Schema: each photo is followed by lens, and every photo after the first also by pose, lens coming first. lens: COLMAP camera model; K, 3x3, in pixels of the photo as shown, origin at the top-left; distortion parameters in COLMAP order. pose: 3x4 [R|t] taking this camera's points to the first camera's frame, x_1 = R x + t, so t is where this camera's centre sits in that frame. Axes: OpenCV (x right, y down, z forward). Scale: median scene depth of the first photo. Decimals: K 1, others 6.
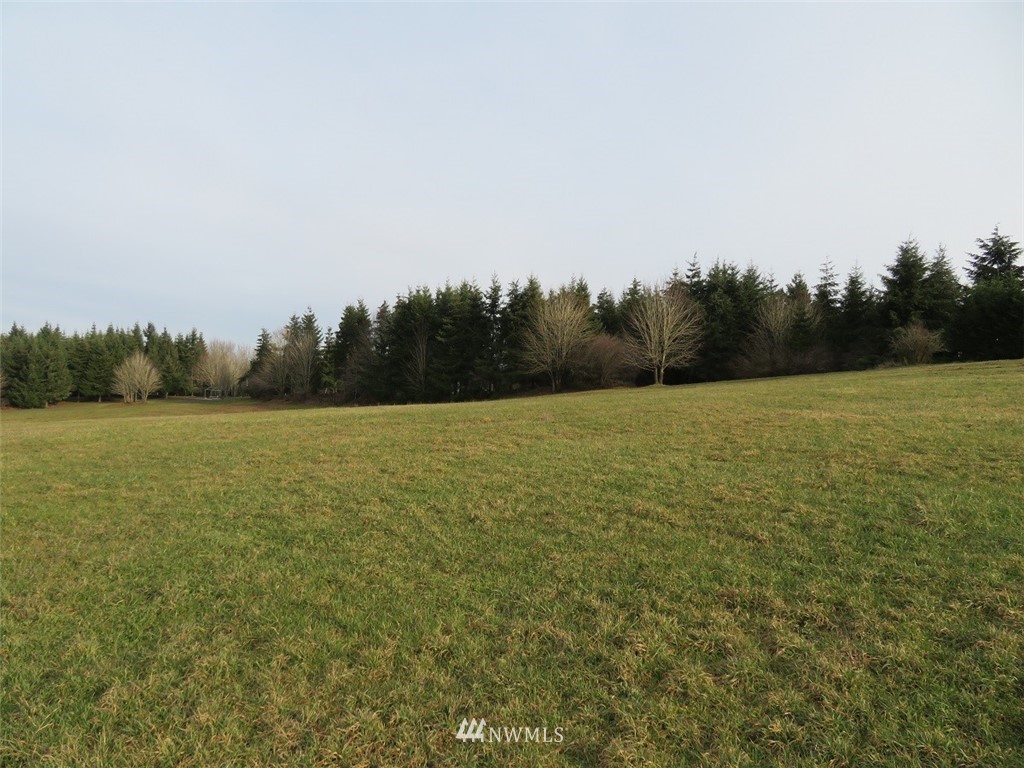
lens RADIAL K [[733.3, 0, 508.9], [0, 733.3, 390.9], [0, 0, 1]] dist [-0.011843, 0.005774]
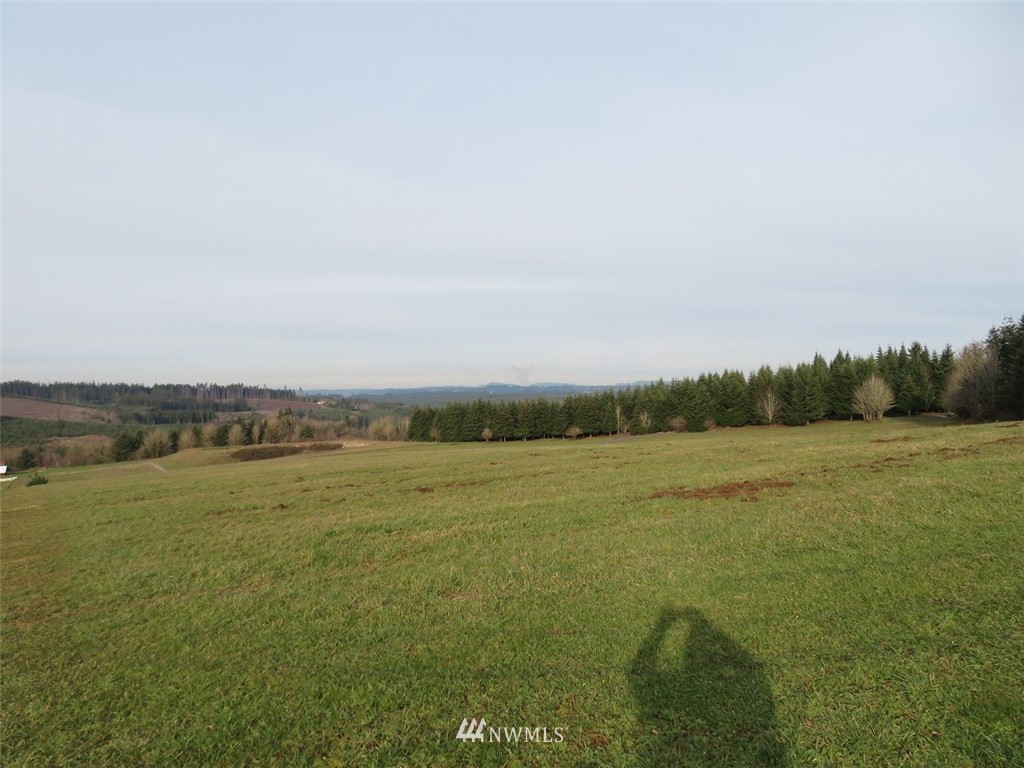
lens RADIAL K [[733.3, 0, 511.3], [0, 733.3, 387.6], [0, 0, 1]] dist [-0.011843, 0.005774]
pose [[0.426163, -0.044635, -0.903544, 0.485510], [0.029619, 0.998935, -0.035377, -0.020924], [0.904161, -0.011685, 0.427032, 0.065306]]
